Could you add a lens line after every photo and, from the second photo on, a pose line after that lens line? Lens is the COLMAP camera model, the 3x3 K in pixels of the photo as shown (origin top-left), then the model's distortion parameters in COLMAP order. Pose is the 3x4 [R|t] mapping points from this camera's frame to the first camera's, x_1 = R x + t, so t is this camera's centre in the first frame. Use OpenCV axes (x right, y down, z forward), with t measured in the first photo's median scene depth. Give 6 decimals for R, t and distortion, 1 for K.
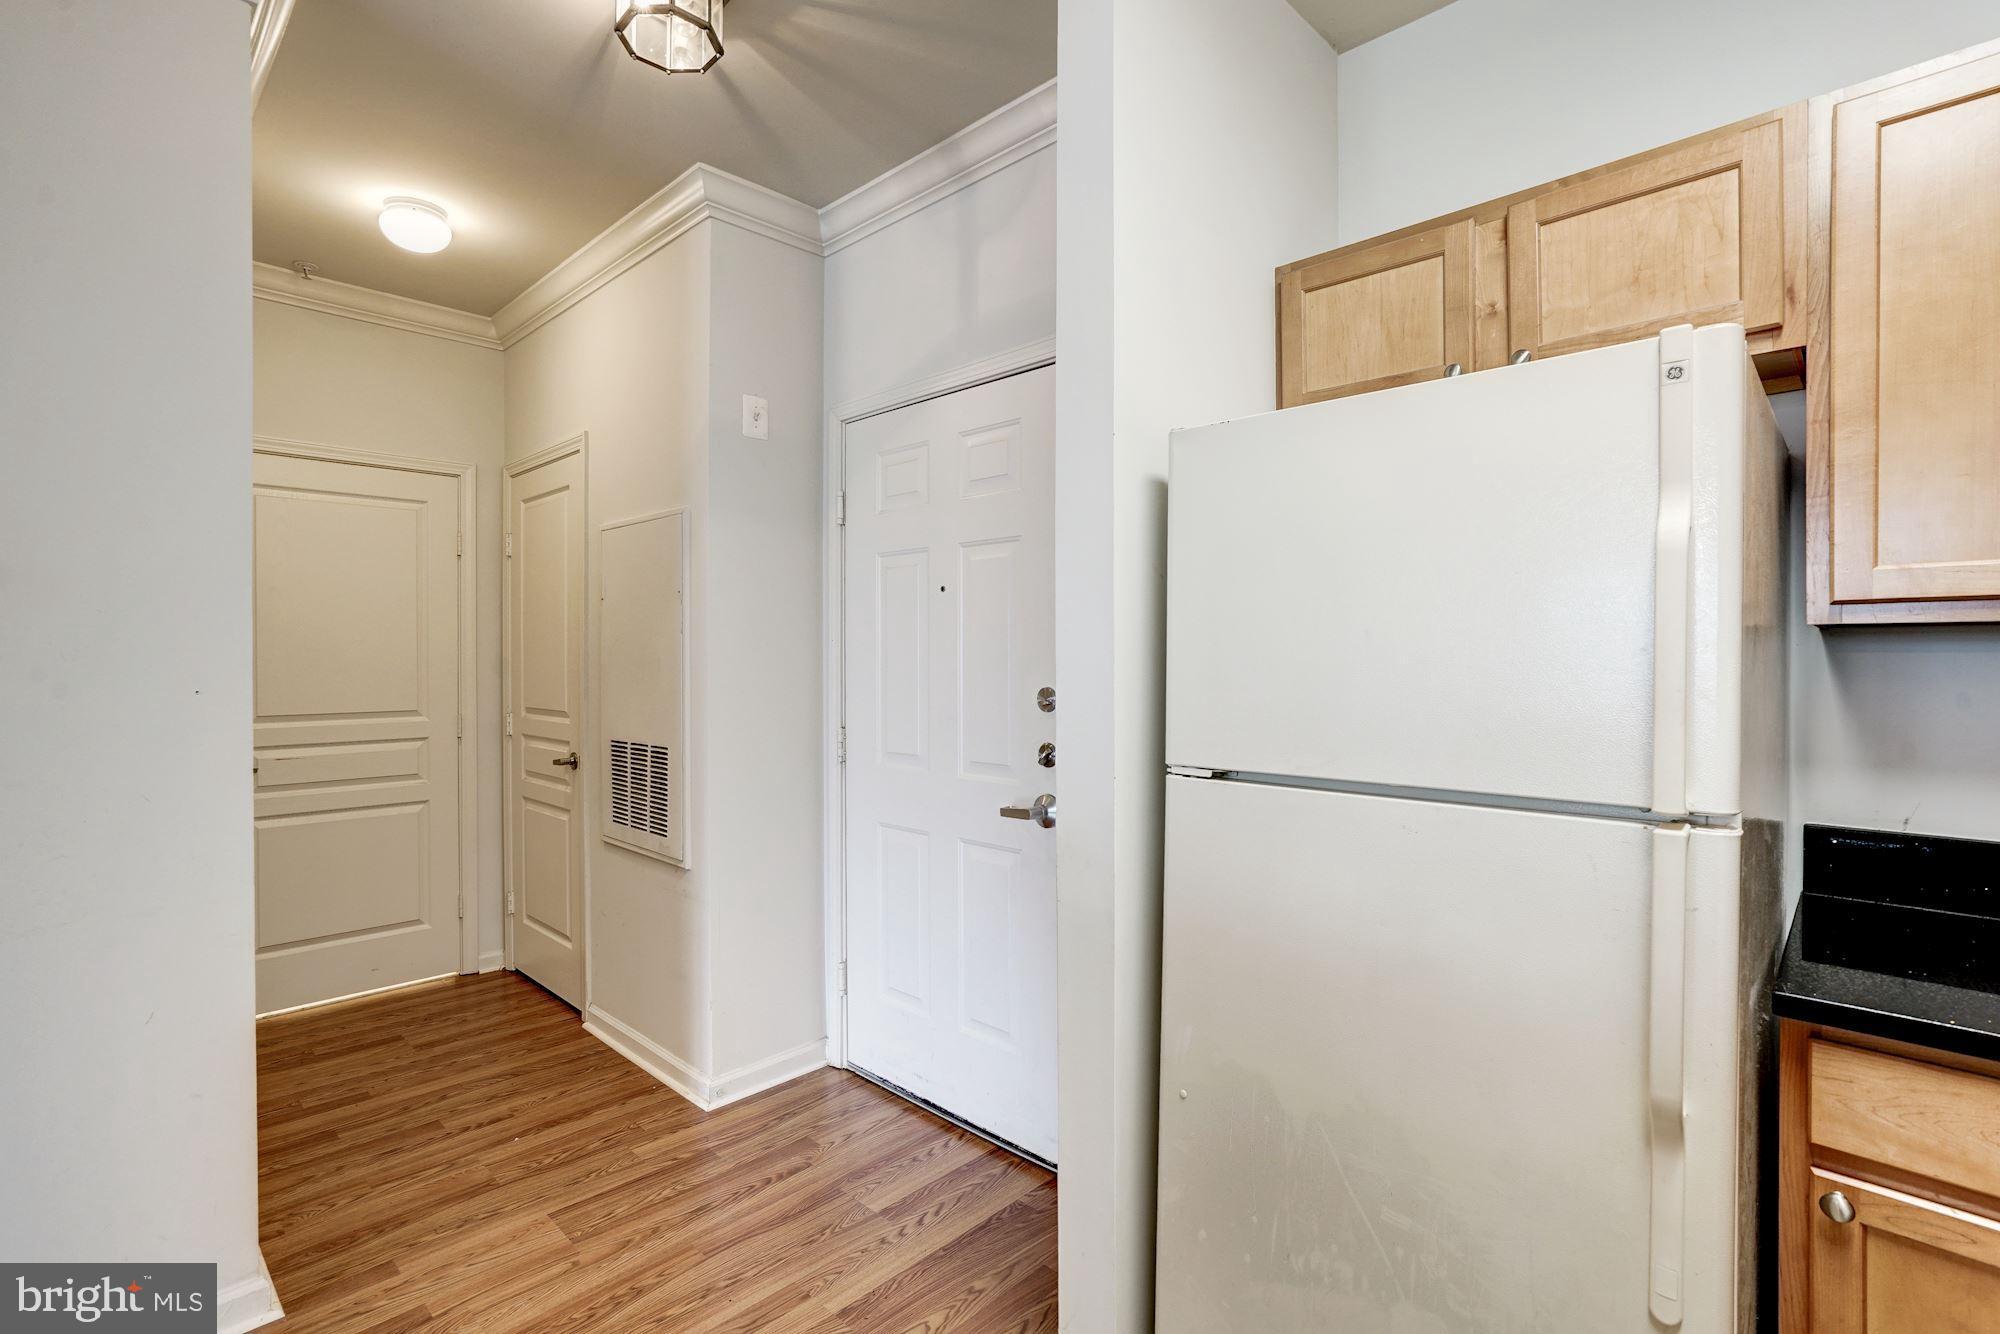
lens RADIAL K [[934.1, 0, 988.8], [0, 934.1, 671.7], [0, 0, 1]] dist [-0.051058, 0.030619]
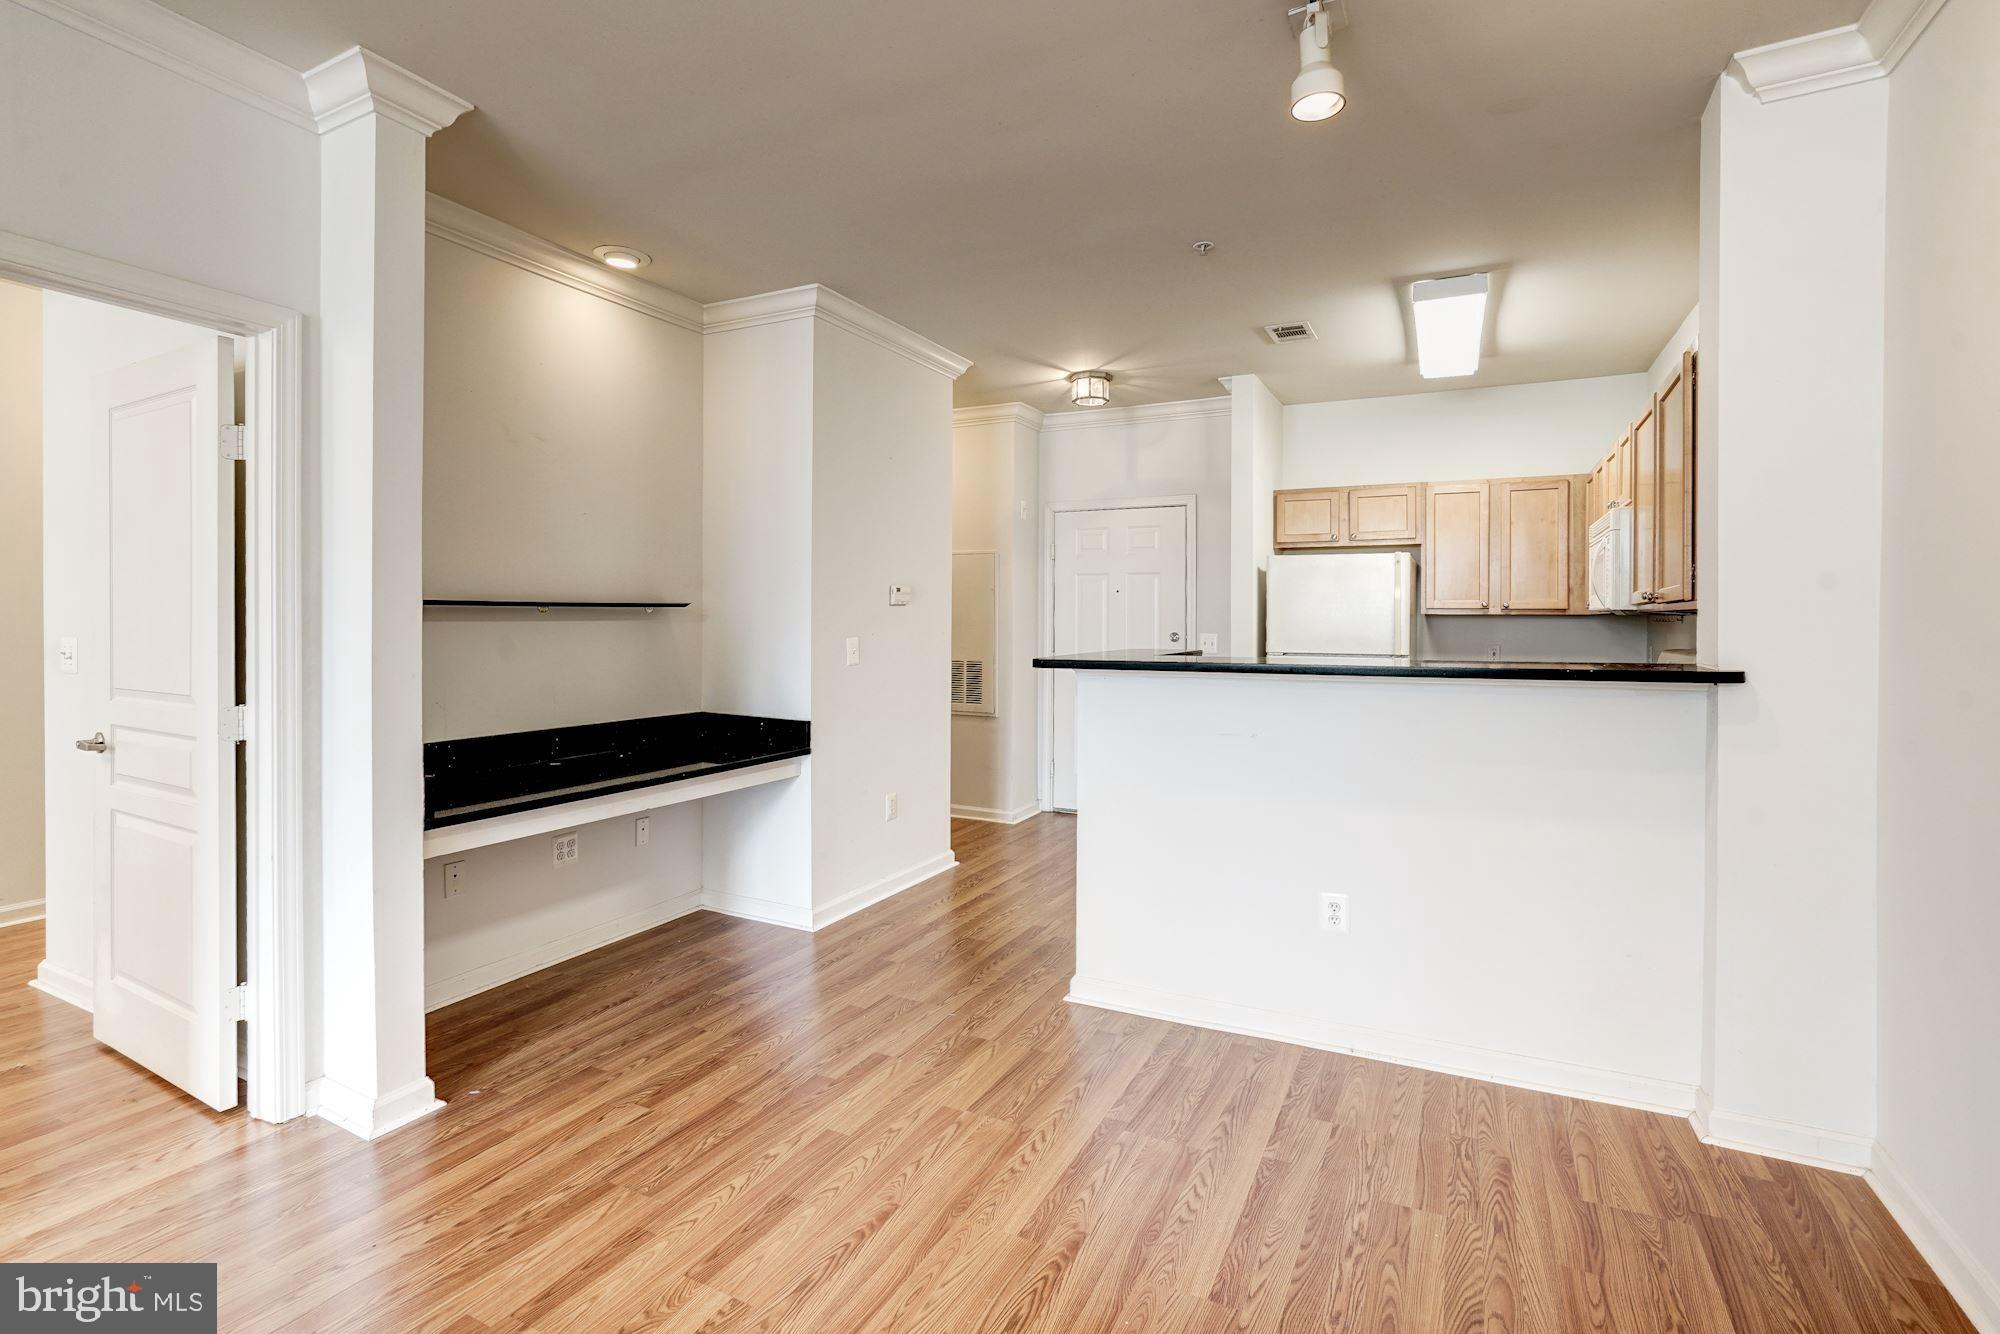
lens RADIAL K [[935.7, 0, 984.6], [0, 935.7, 628.0], [0, 0, 1]] dist [-0.051409, 0.020978]
pose [[0.957208, 0.001860, 0.289394, -1.114688], [-0.000976, 0.999994, -0.003199, 0.011735], [-0.289398, 0.002779, 0.957205, -1.230758]]
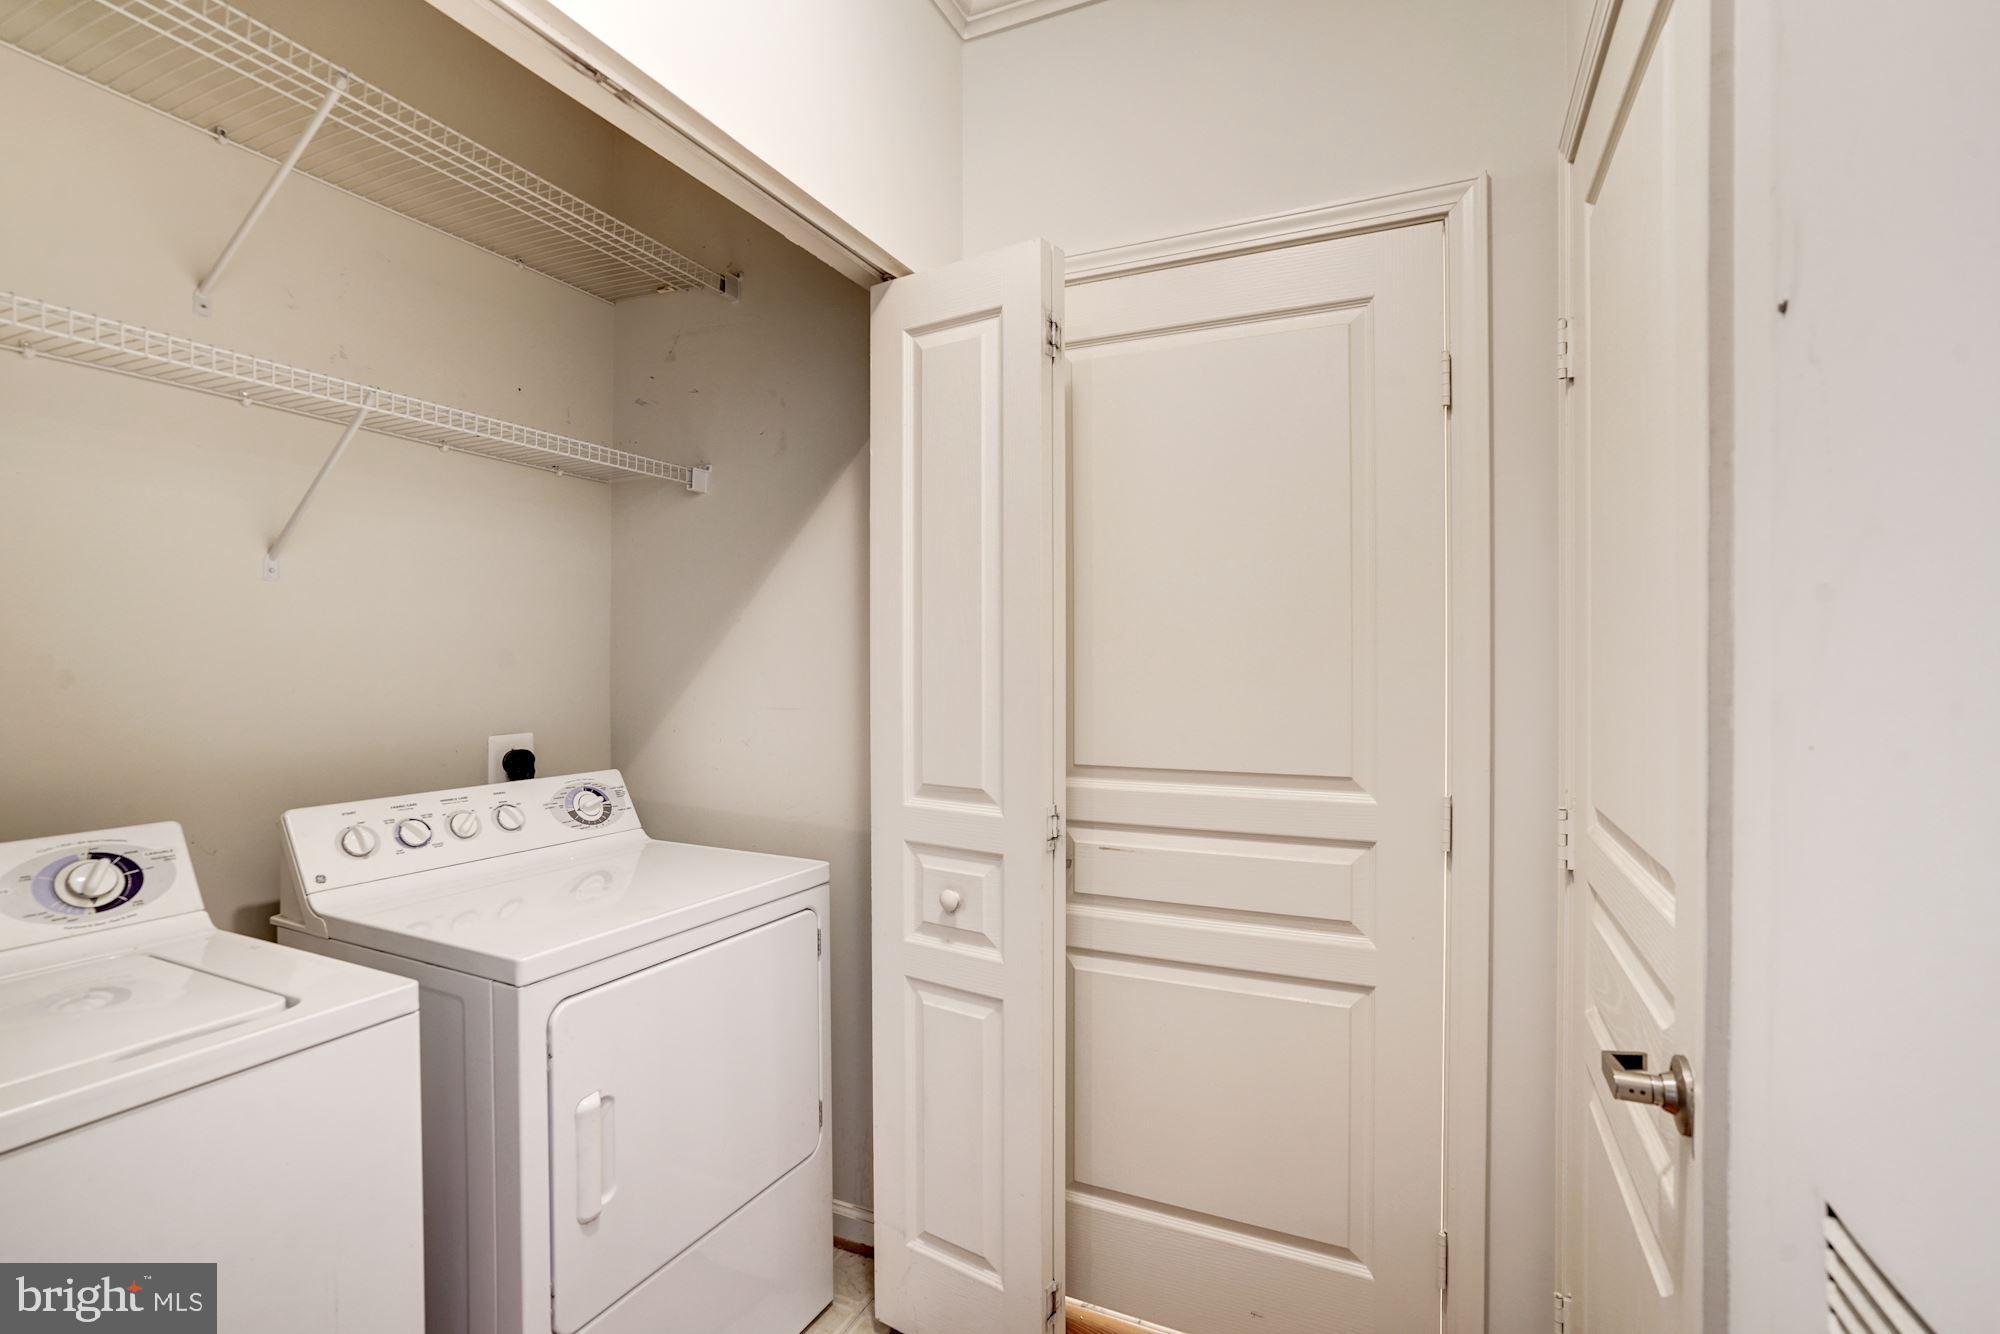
lens RADIAL K [[924.1, 0, 1000.0], [0, 924.1, 667.0], [0, 0, 1]] dist [-0.046537, 0.028682]
pose [[0.329024, -0.000251, -0.944322, -0.470383], [-0.009334, 0.999950, -0.003518, -0.011687], [0.944275, 0.009972, 0.329005, 1.244795]]
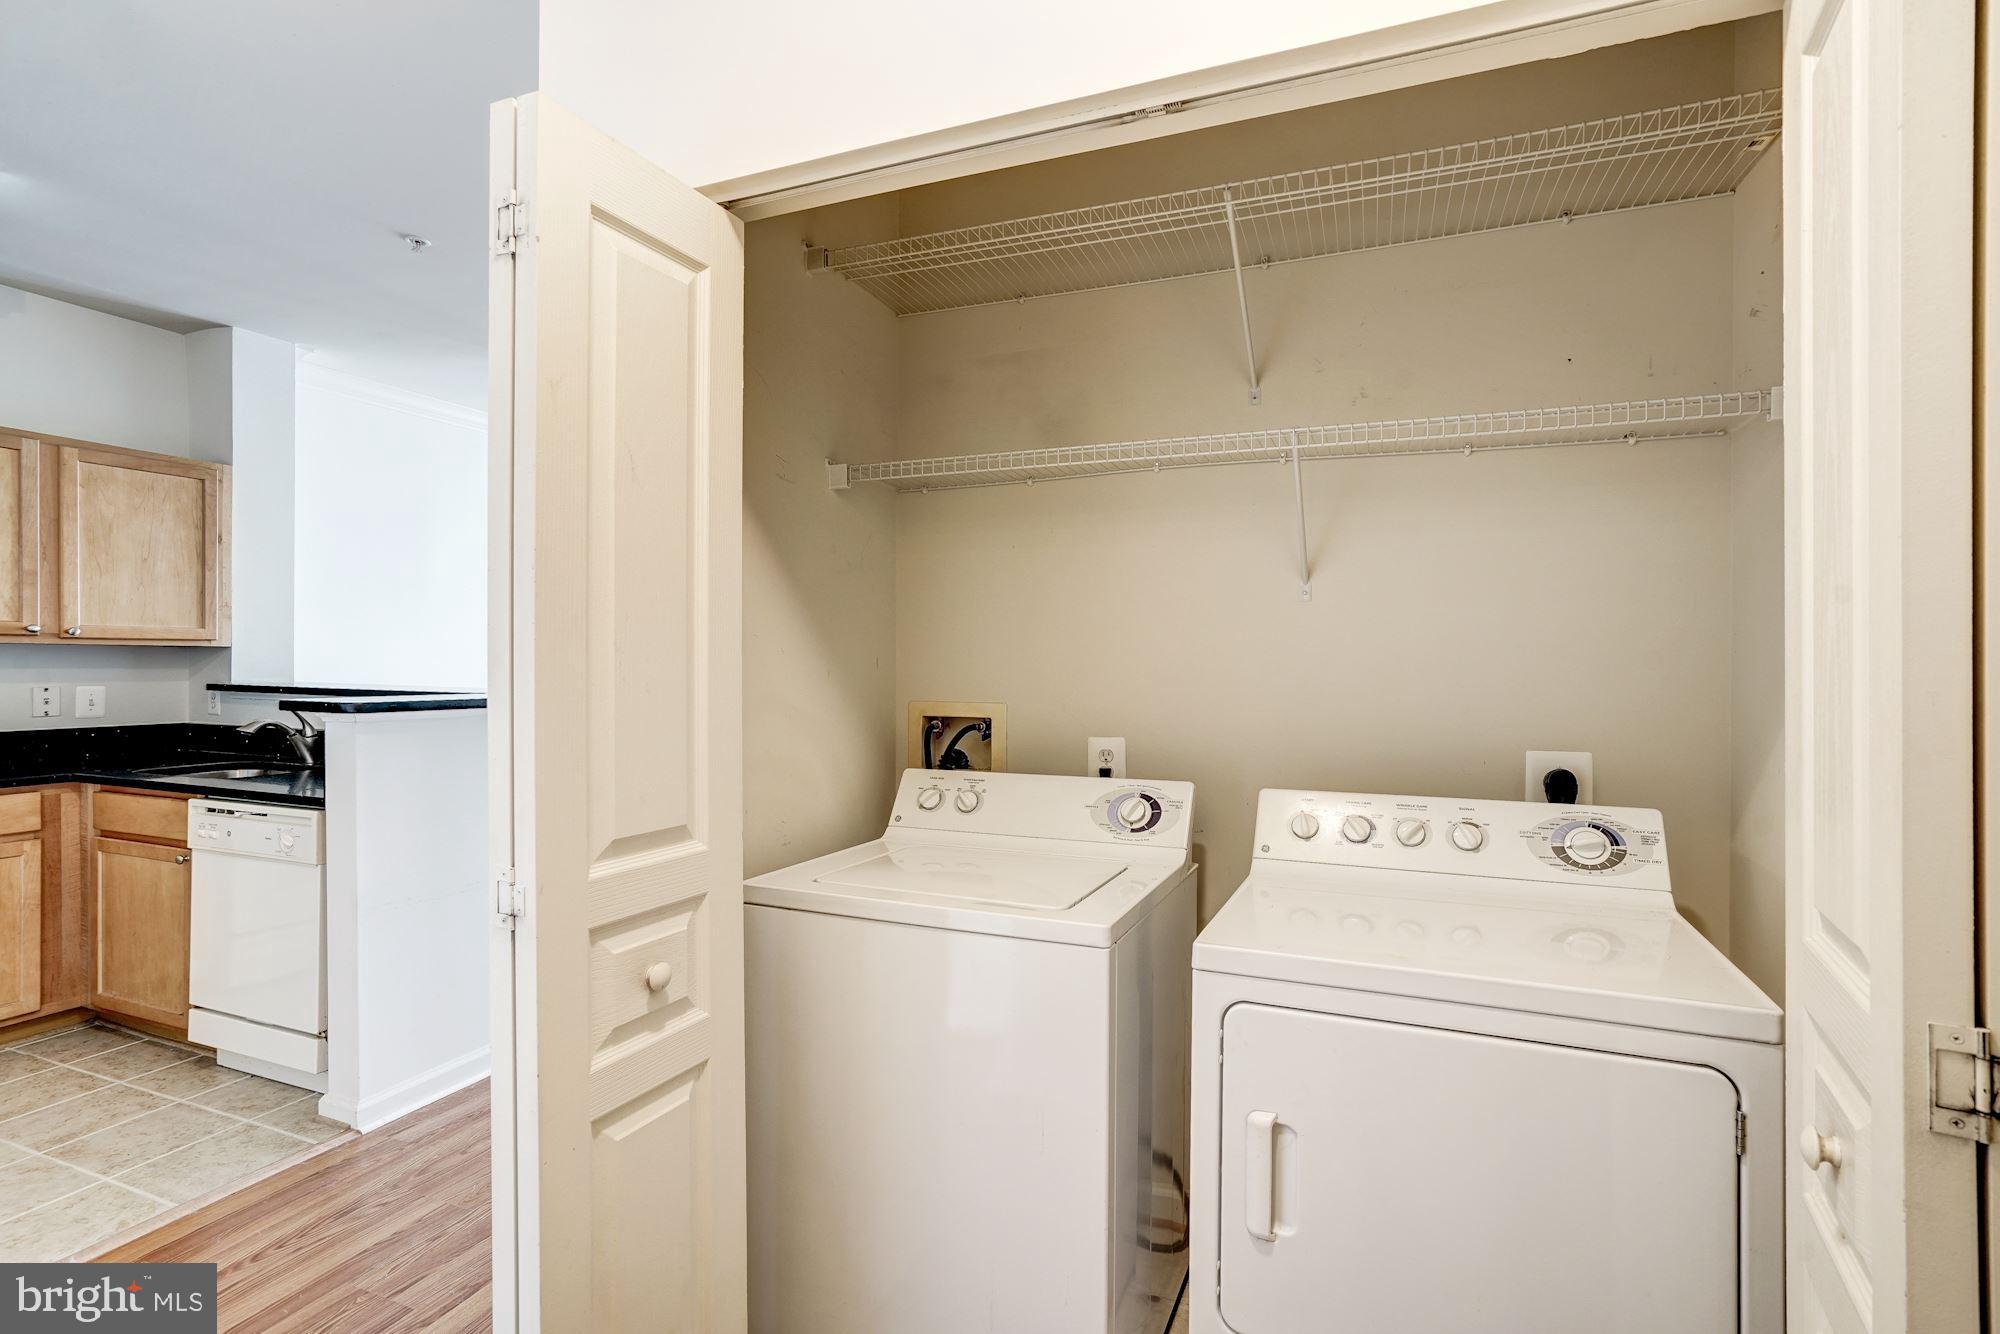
lens RADIAL K [[891.2, 0, 1000.0], [0, 891.2, 667.0], [0, 0, 1]] dist [-0.003349, -0.000049]
pose [[-0.910919, -0.004476, -0.412560, -0.621924], [-0.012355, 0.999789, 0.016431, -0.019999], [0.412399, 0.020064, -0.910782, 1.469994]]
